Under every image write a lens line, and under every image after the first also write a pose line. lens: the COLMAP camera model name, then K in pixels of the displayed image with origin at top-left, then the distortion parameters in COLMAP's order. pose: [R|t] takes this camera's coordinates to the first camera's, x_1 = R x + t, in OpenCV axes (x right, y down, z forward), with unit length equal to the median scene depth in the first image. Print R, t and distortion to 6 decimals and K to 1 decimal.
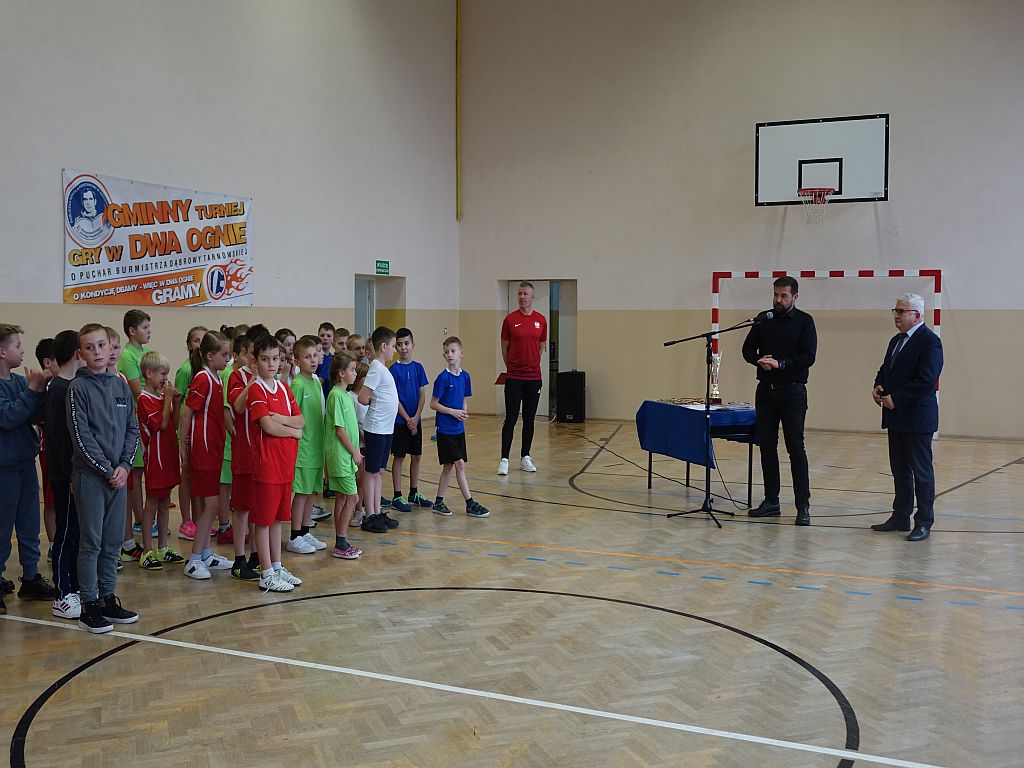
lens RADIAL K [[1105.5, 0, 512.0], [0, 1105.5, 382.9], [0, 0, 1]] dist [-0.007151, 0.000000]
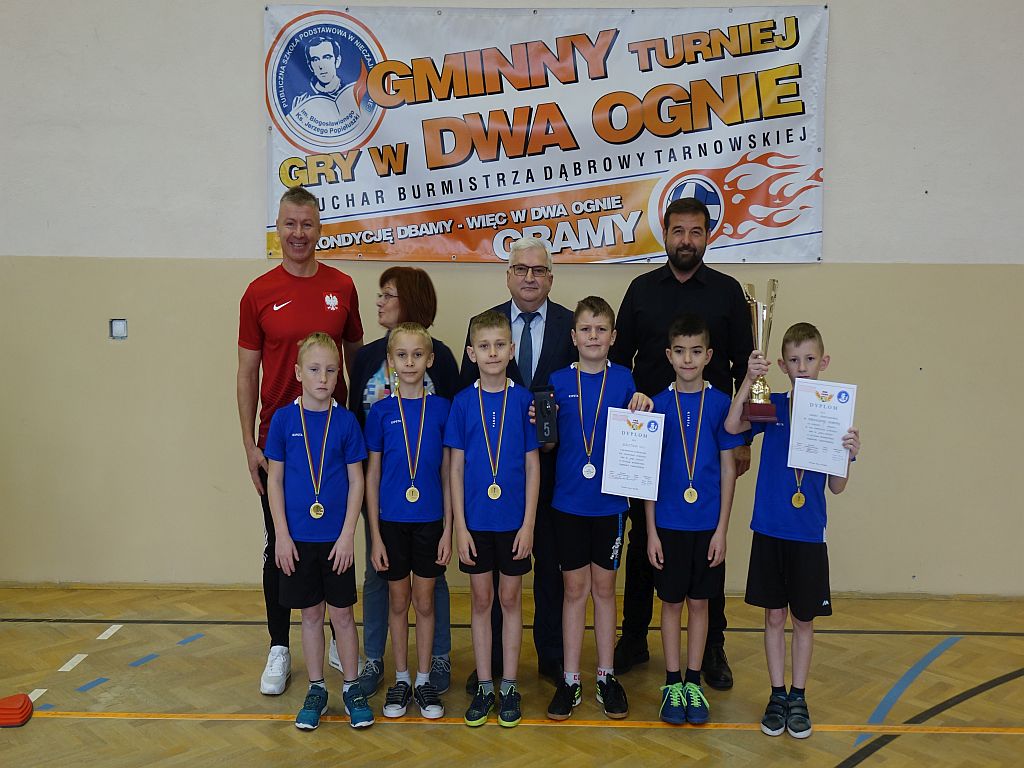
lens RADIAL K [[1080.0, 0, 512.1], [0, 1080.0, 387.0], [0, 0, 1]] dist [0.049077, 0.000000]
pose [[0.376980, 0.069950, -0.923576, 0.124051], [-0.062469, 0.996794, 0.049997, -0.038455], [0.924112, 0.038847, 0.380141, 0.812056]]
